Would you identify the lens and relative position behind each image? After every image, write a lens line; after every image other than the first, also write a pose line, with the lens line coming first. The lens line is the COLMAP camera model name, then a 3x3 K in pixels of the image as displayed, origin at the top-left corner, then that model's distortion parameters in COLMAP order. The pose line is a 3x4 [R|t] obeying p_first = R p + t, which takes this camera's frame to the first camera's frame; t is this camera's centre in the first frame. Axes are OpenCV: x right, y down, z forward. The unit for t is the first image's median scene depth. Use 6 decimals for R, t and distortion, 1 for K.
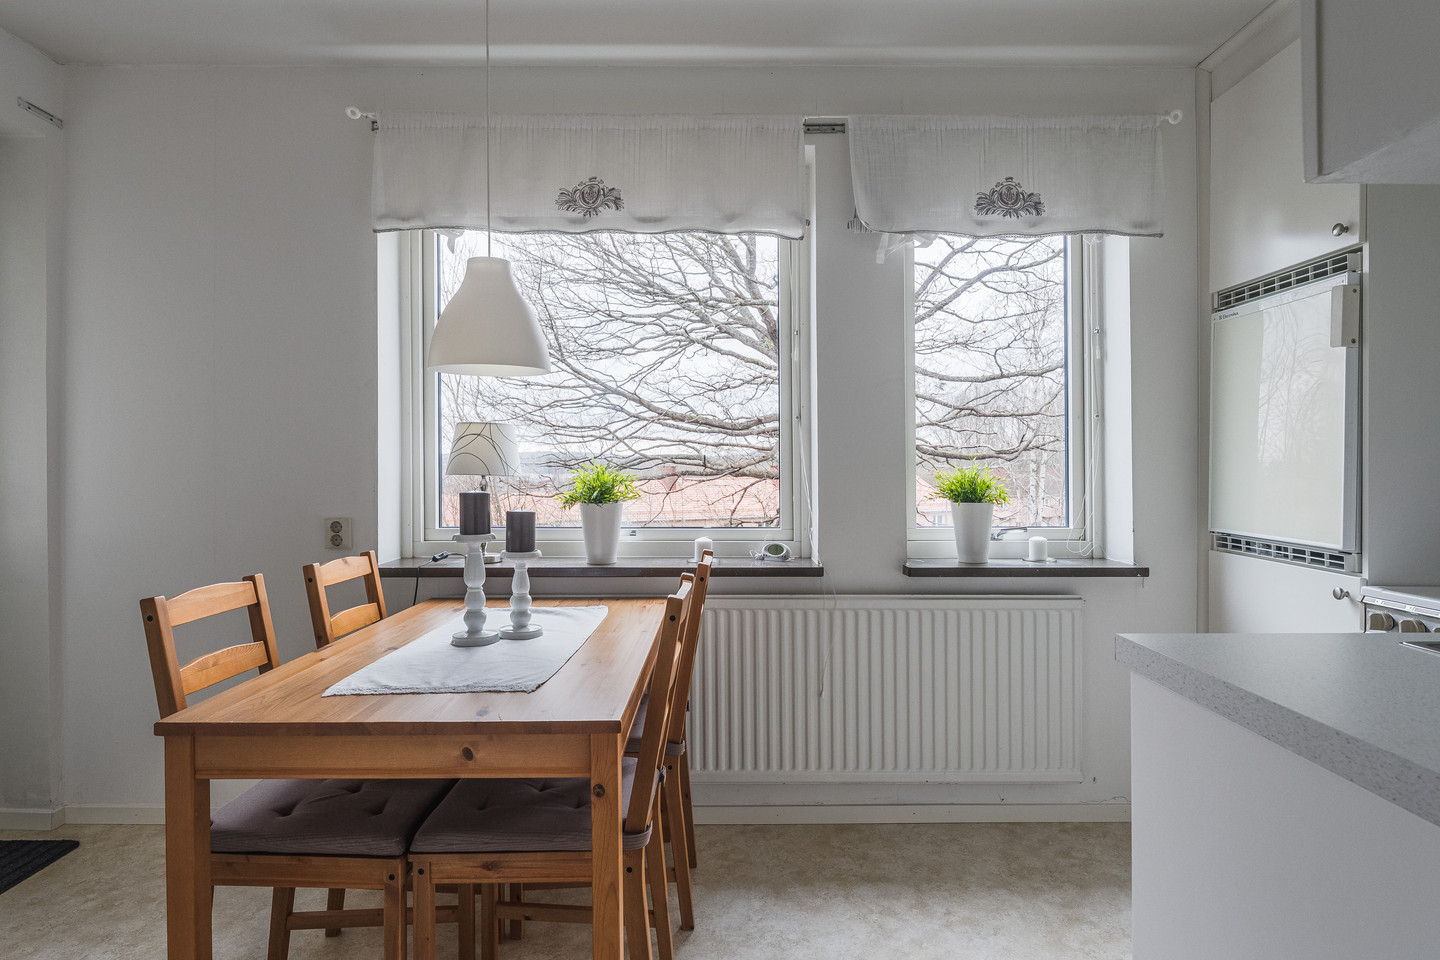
lens RADIAL K [[793.4, 0, 719.0], [0, 793.4, 477.6], [0, 0, 1]] dist [0.003106, -0.001059]
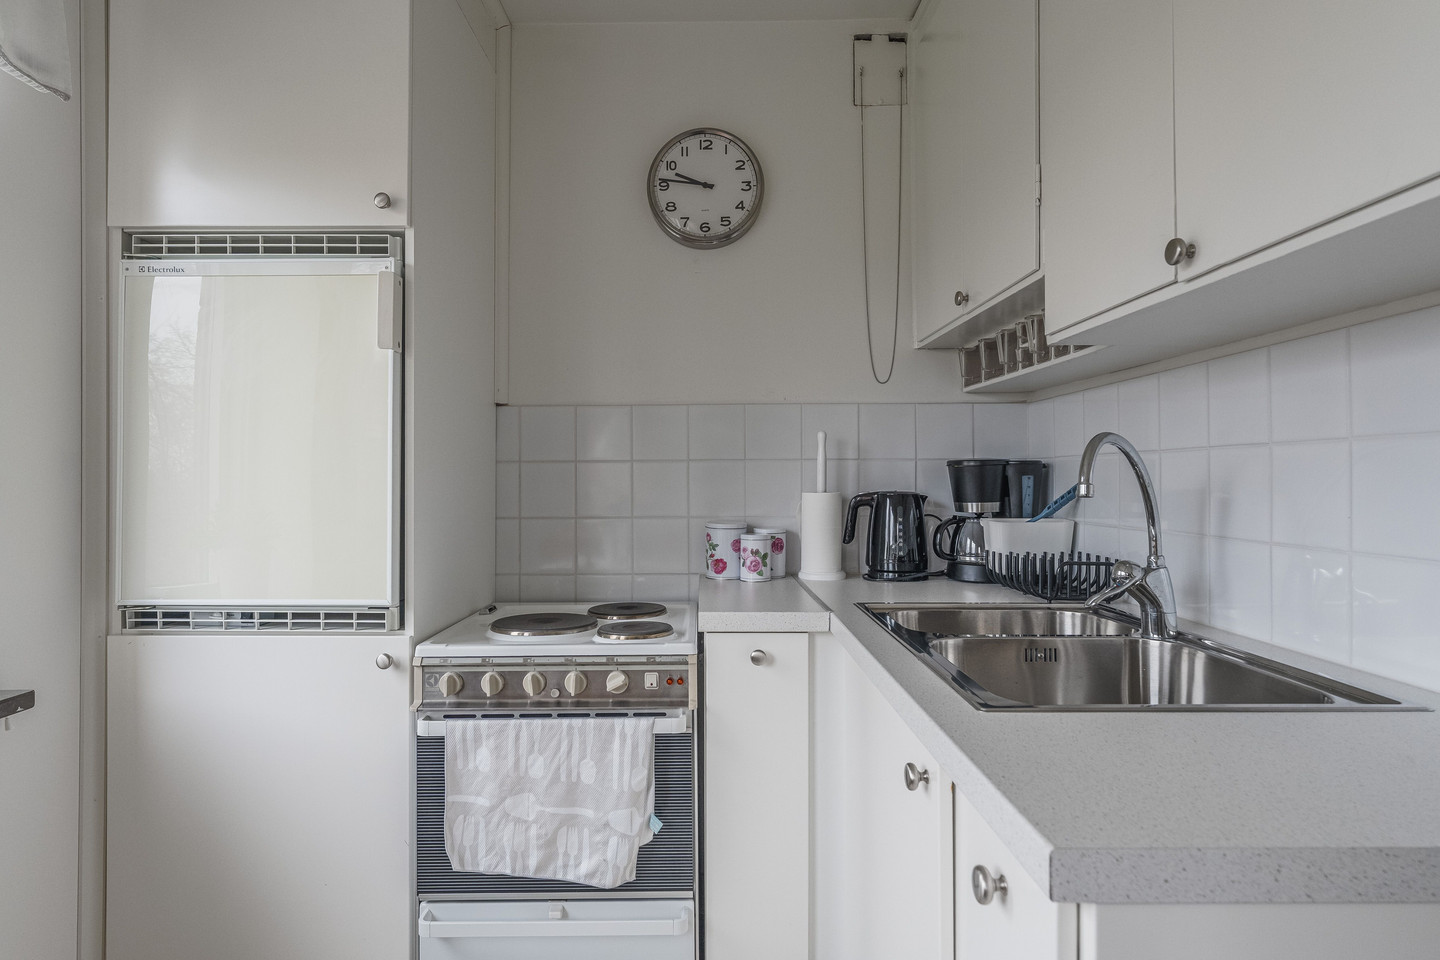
lens RADIAL K [[793.4, 0, 715.0], [0, 793.4, 476.6], [0, 0, 1]] dist [0.003106, -0.001059]
pose [[0.012416, 0.015189, 0.999808, -0.003232], [0.021510, 0.999649, -0.015453, -0.017450], [-0.999692, 0.021697, 0.012085, 0.654575]]
